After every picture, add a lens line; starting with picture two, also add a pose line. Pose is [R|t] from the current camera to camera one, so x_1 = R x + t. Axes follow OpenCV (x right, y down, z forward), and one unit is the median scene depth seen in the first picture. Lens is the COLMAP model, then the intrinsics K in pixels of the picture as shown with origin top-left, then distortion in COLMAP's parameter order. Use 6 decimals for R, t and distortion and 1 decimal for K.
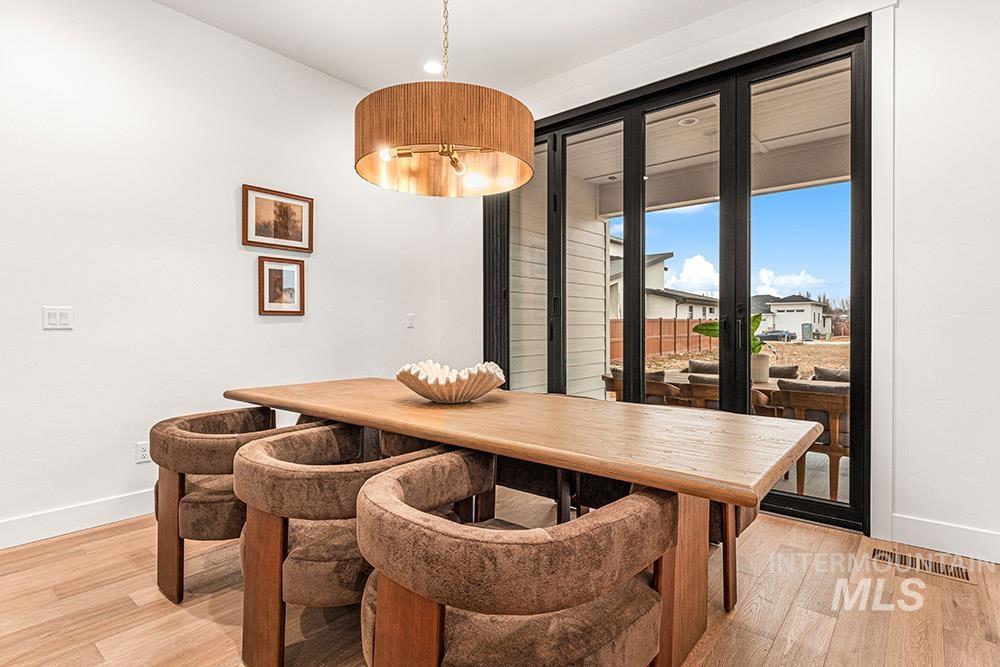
lens RADIAL K [[516.1, 0, 499.9], [0, 516.1, 328.5], [0, 0, 1]] dist [-0.002294, -0.000212]
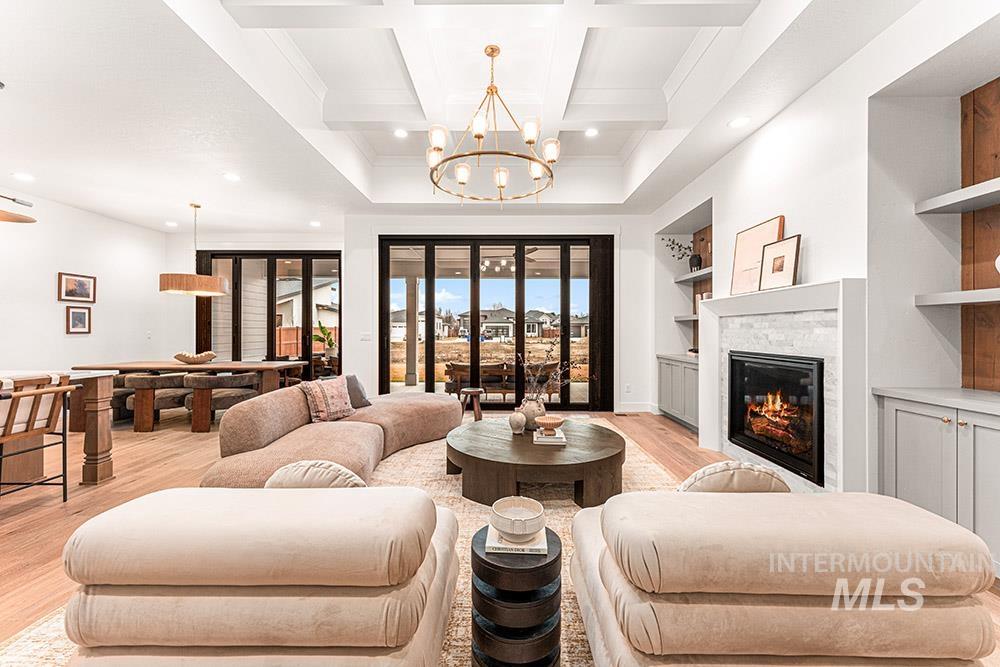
lens RADIAL K [[410.1, 0, 507.5], [0, 410.1, 332.1], [0, 0, 1]] dist [0.000224, -0.000167]
pose [[0.776904, 0.001864, 0.629616, -0.120746], [-0.003018, 0.999995, 0.000764, -0.038996], [-0.629612, -0.002494, 0.776906, -1.372269]]
